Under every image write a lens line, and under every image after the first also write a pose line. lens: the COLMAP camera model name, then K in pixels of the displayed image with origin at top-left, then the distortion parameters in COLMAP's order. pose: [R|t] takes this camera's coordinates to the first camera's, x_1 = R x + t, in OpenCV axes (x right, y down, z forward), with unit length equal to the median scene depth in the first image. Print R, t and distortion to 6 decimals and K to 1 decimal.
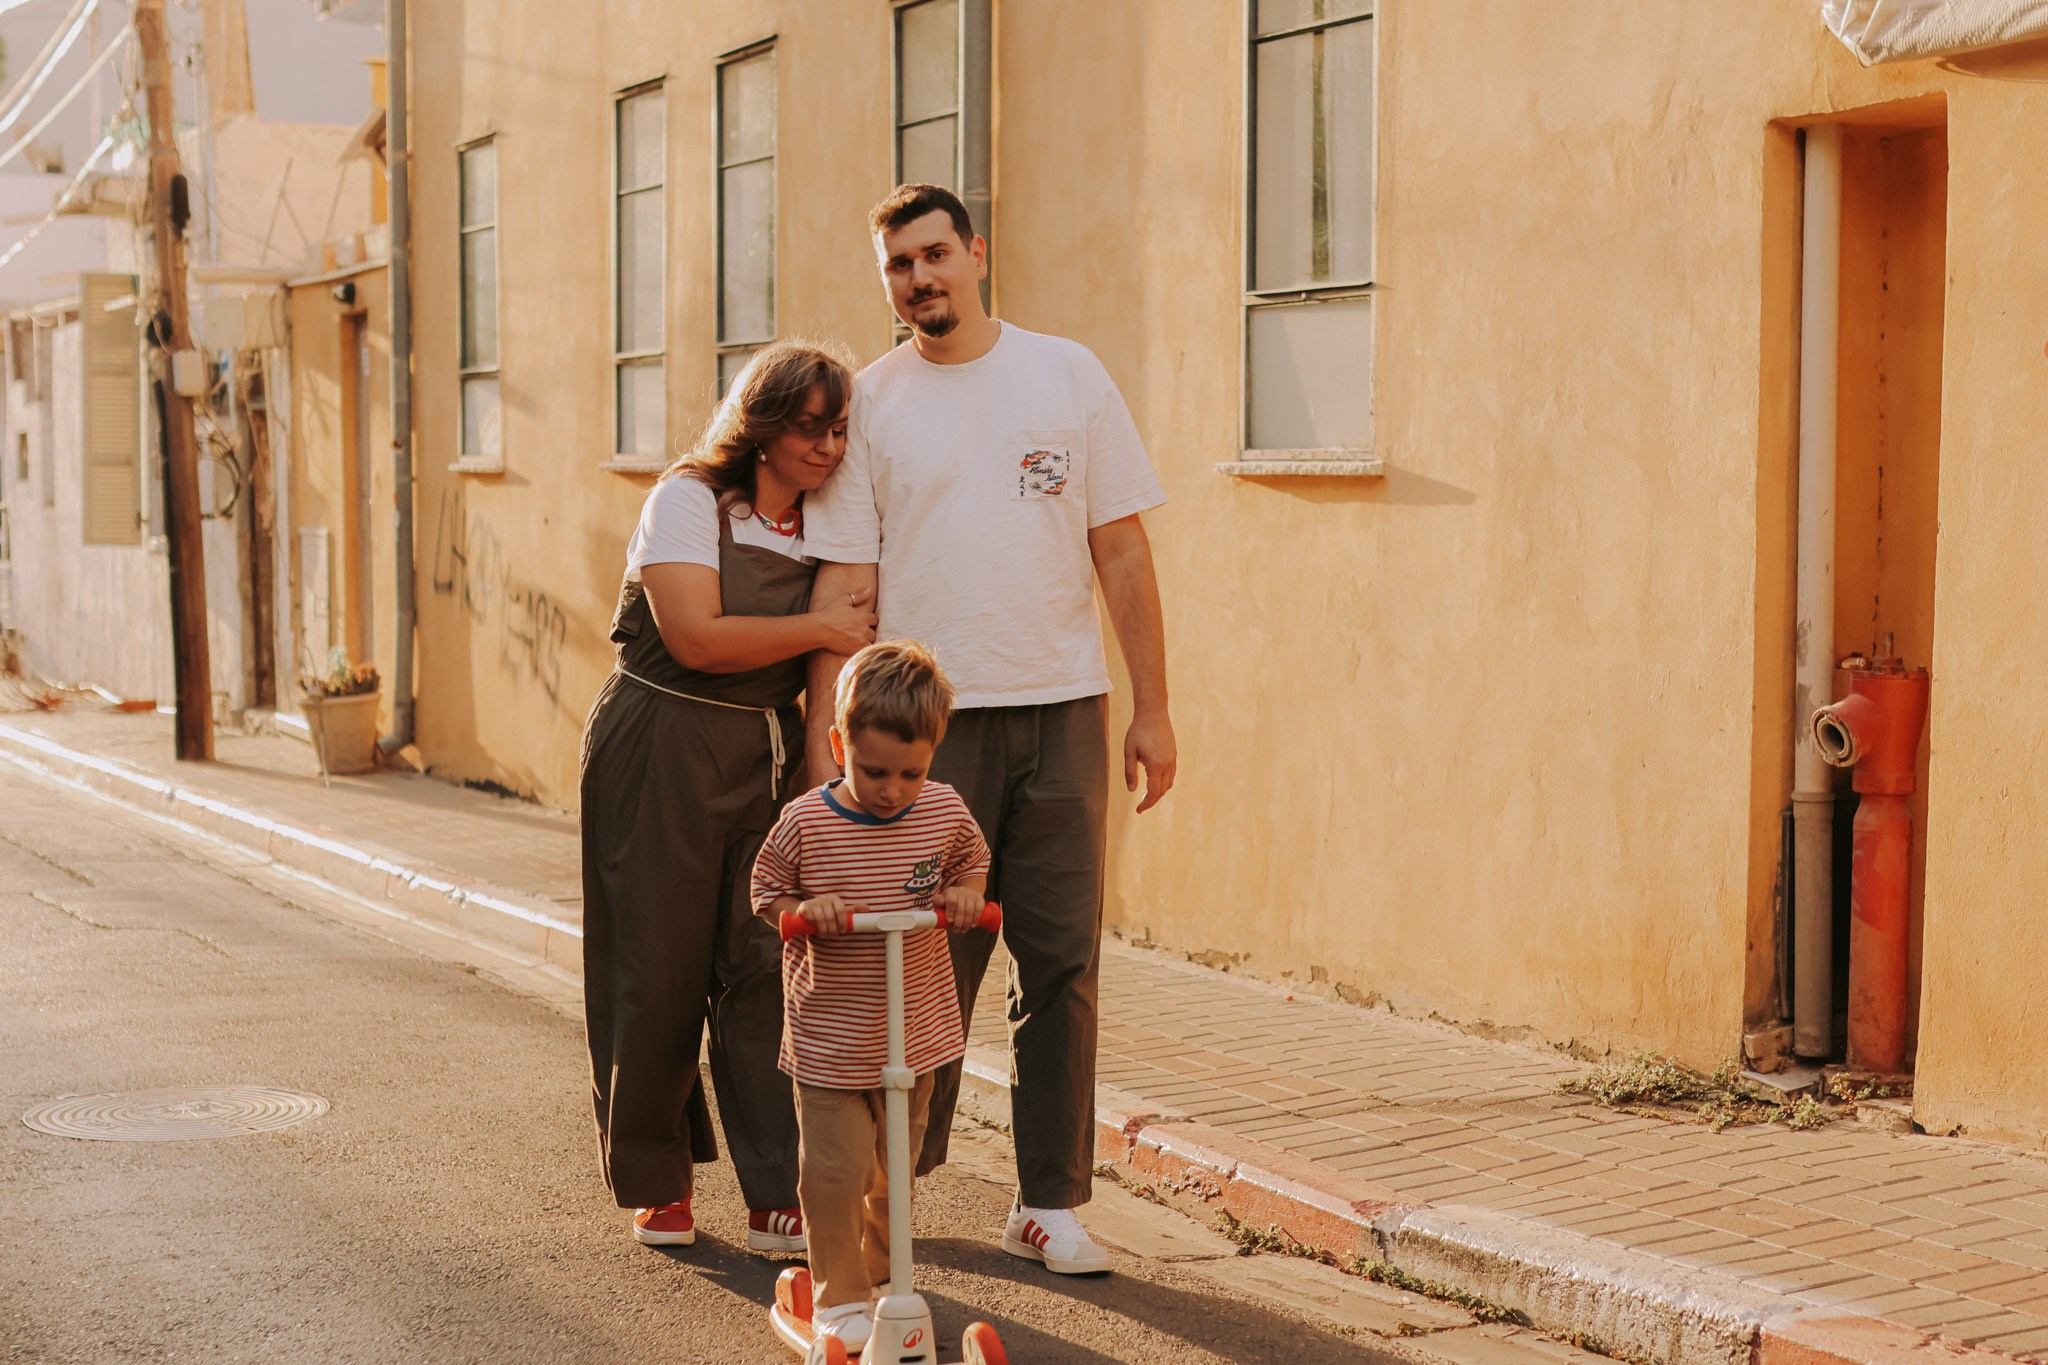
lens RADIAL K [[3238.9, 0, 1098.0], [0, 3238.9, 691.3], [0, 0, 1]] dist [-0.061650, 0.085187]
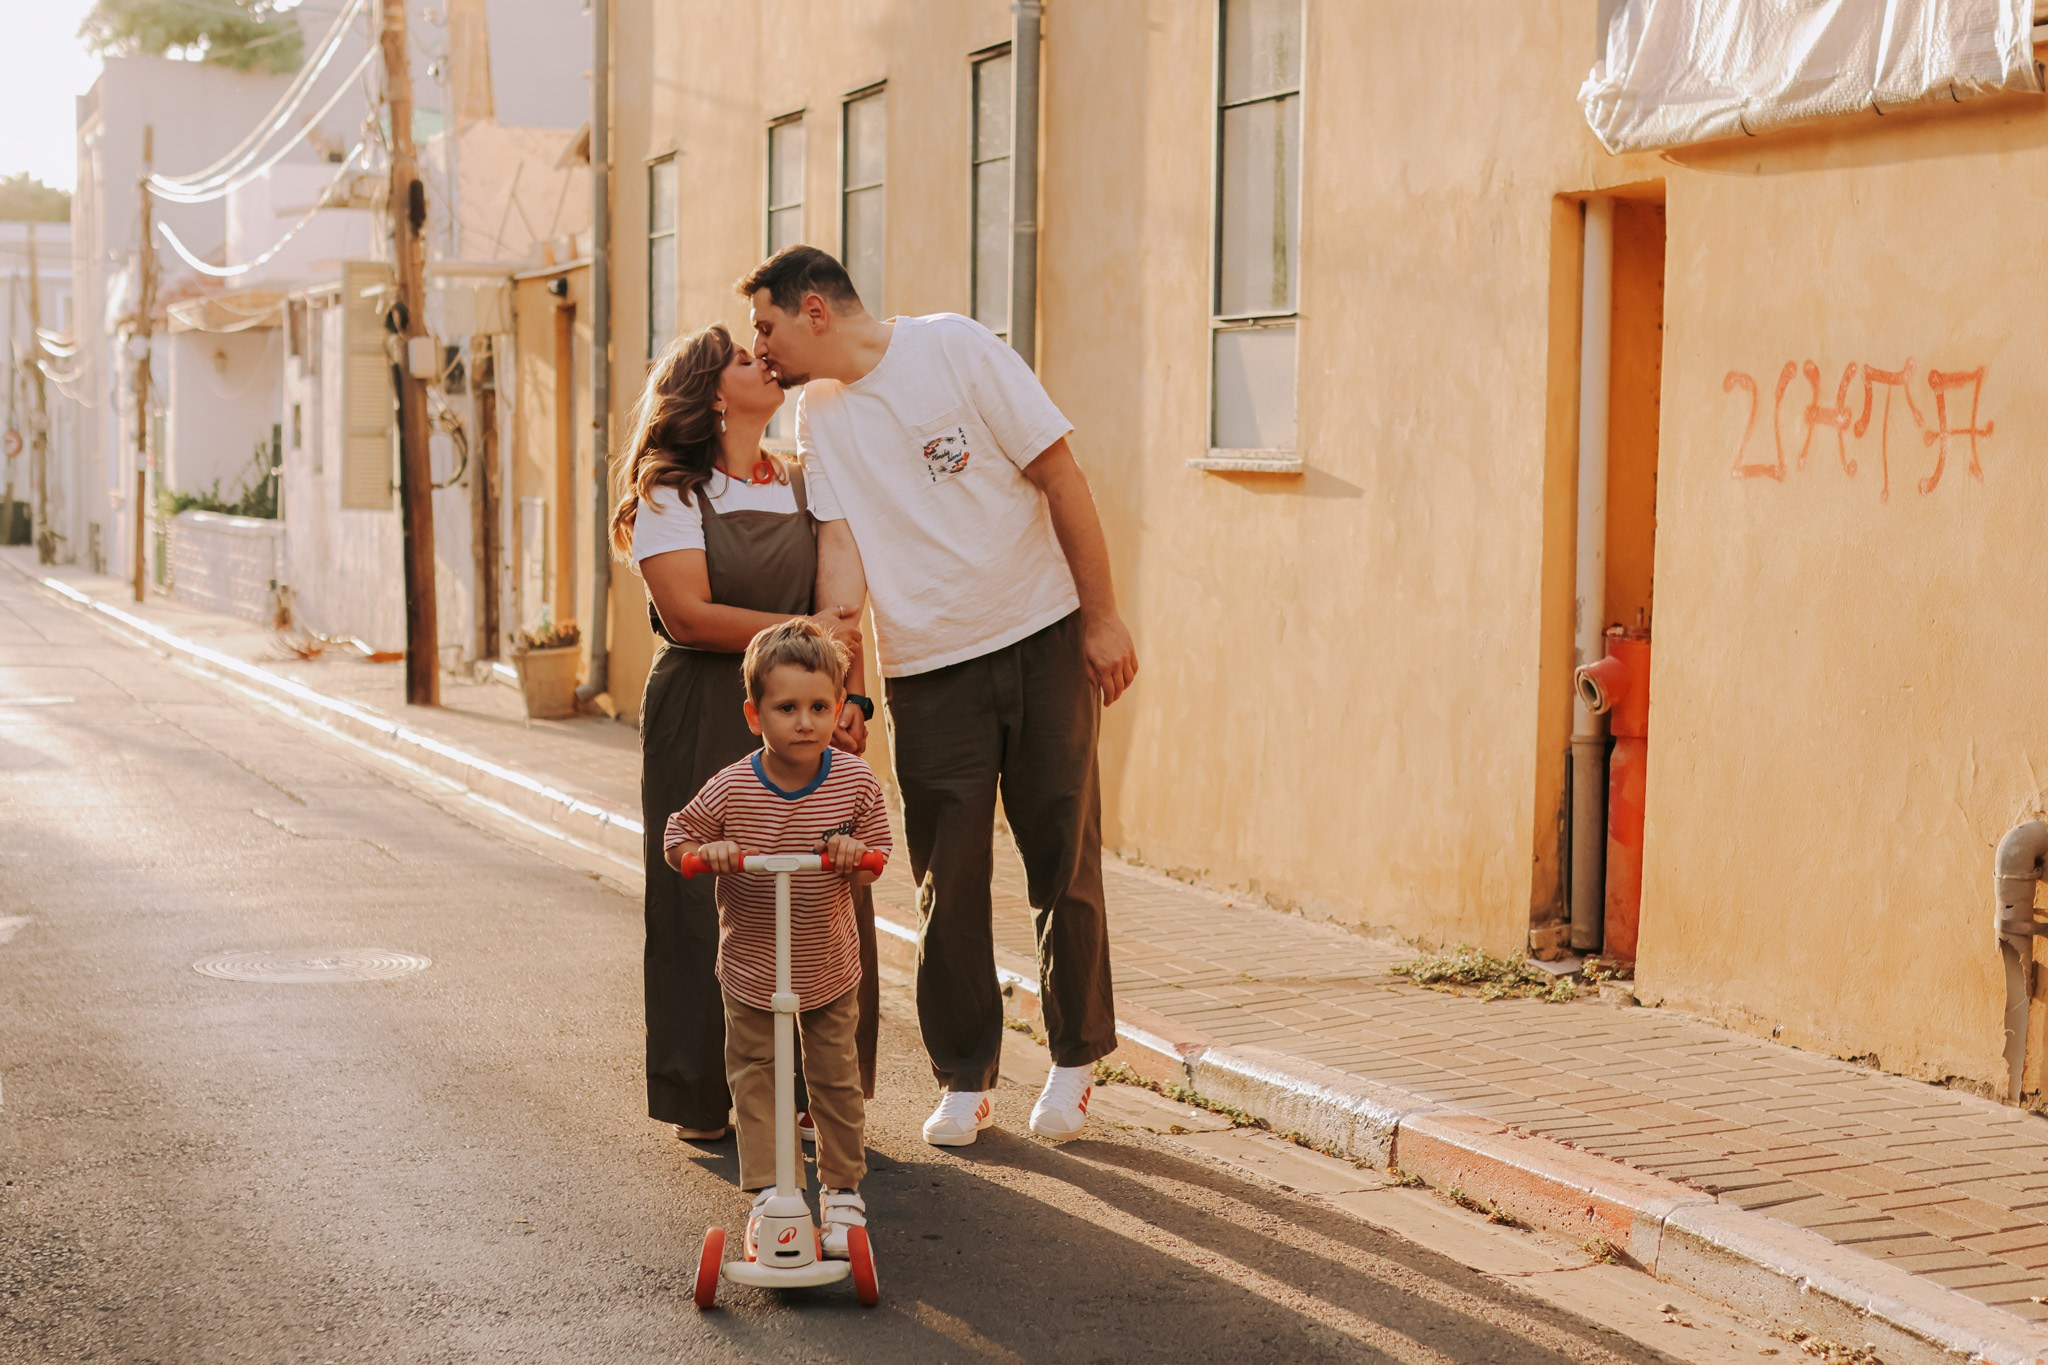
lens RADIAL K [[3206.8, 0, 1024.0], [0, 3206.8, 682.5], [0, 0, 1]] dist [-0.050944, 0.024107]
pose [[0.994197, 0.017779, -0.106100, 0.110650], [-0.017067, 0.999825, 0.007615, 0.004302], [0.106217, -0.005760, 0.994326, -0.198538]]
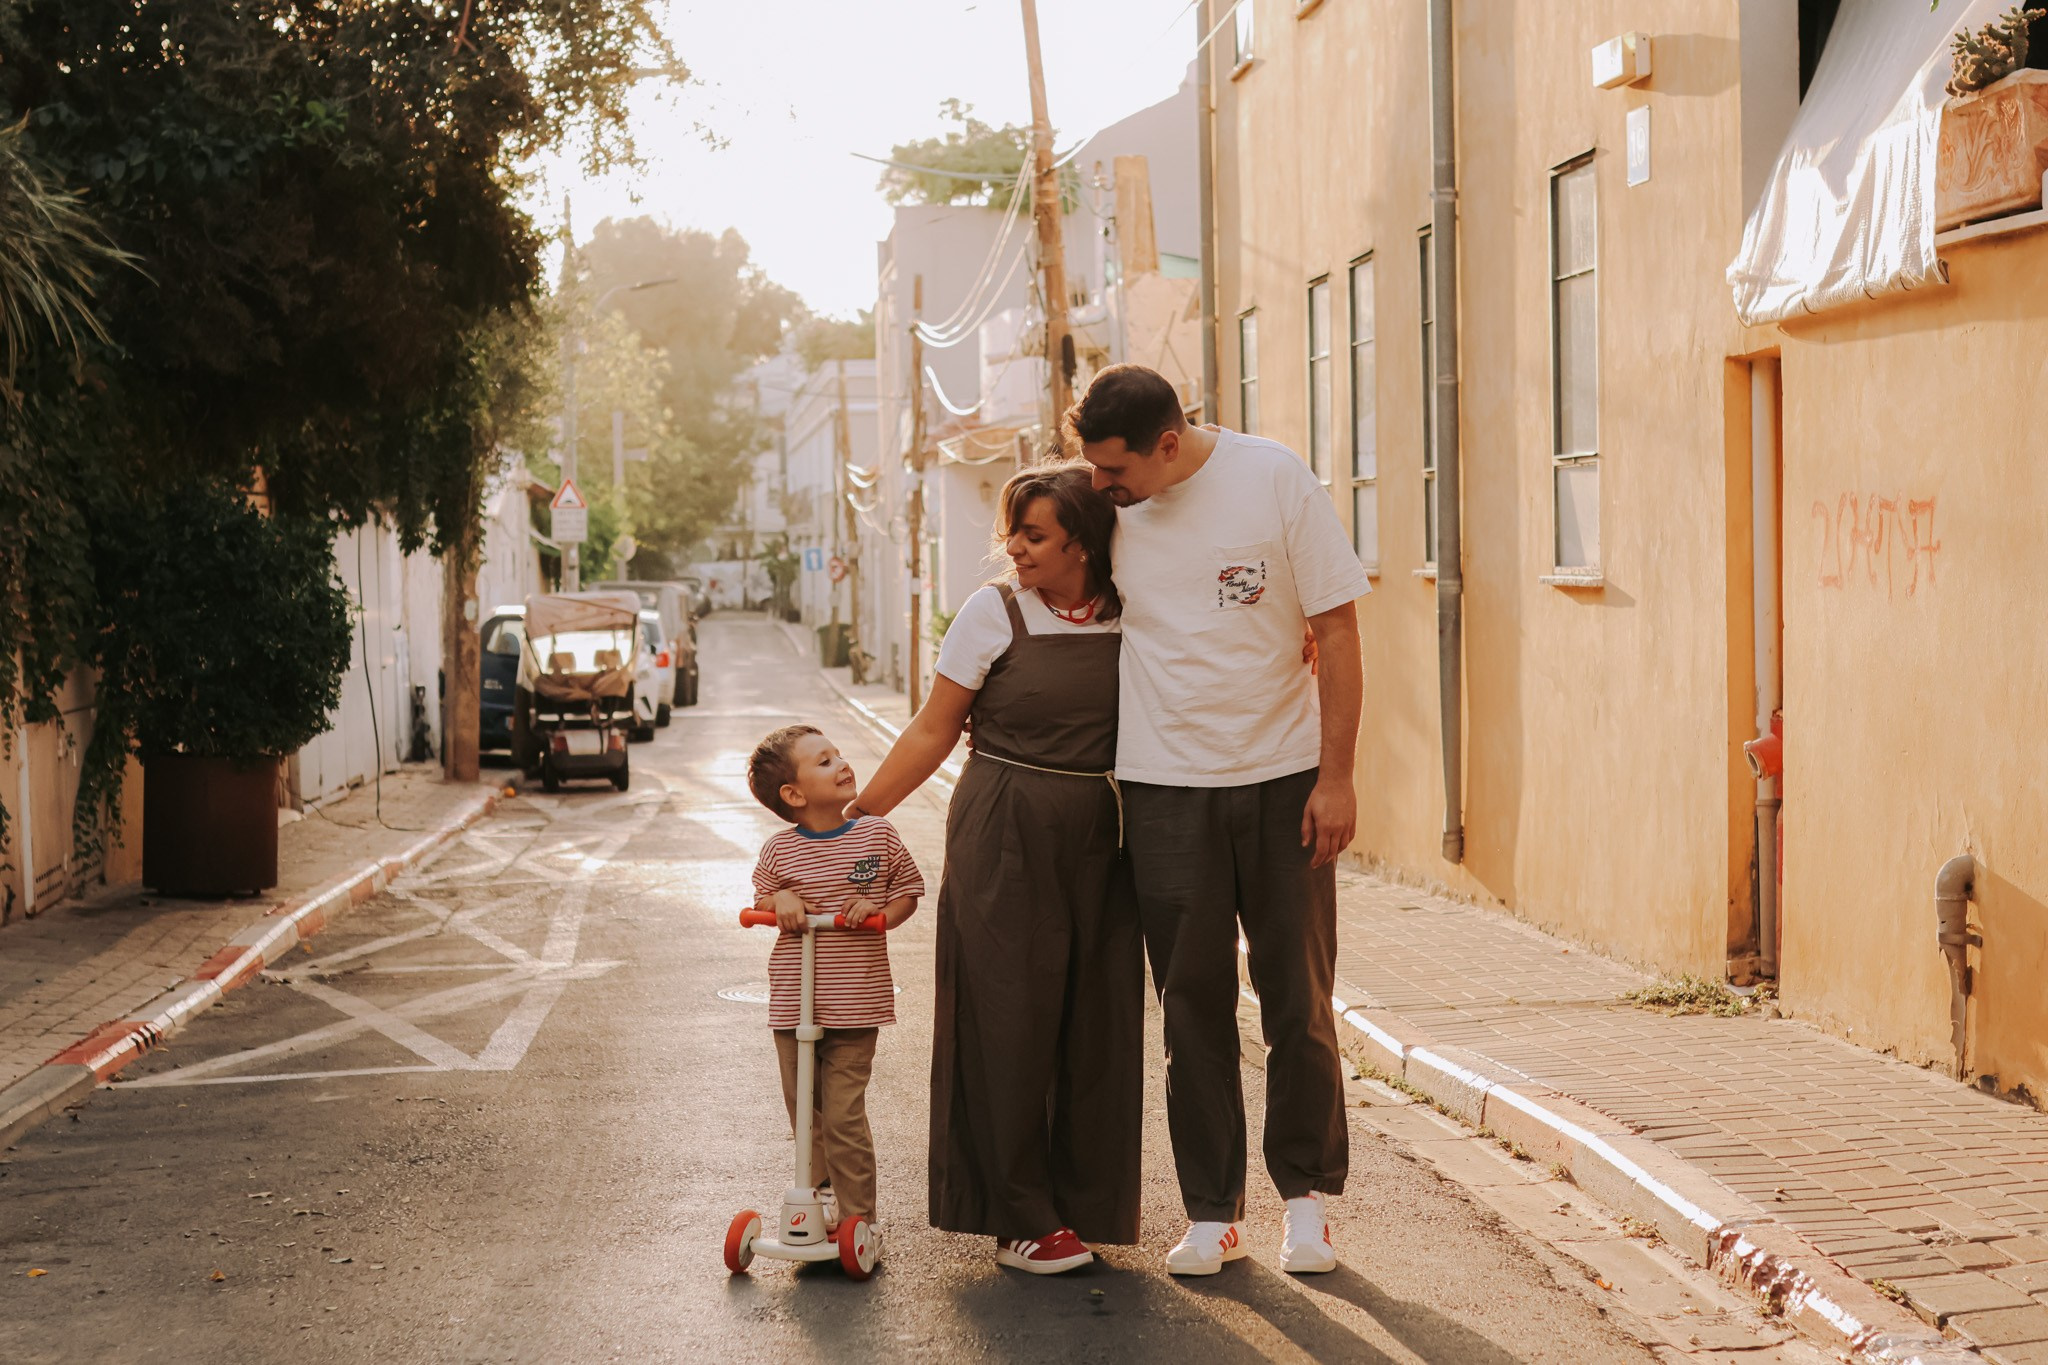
lens RADIAL K [[3206.8, 0, 1024.0], [0, 3206.8, 682.5], [0, 0, 1]] dist [-0.050944, 0.024107]
pose [[0.935786, -0.004017, -0.352546, 0.342340], [-0.004637, 0.999708, -0.023699, 0.011113], [0.352539, 0.023812, 0.935494, -0.419428]]
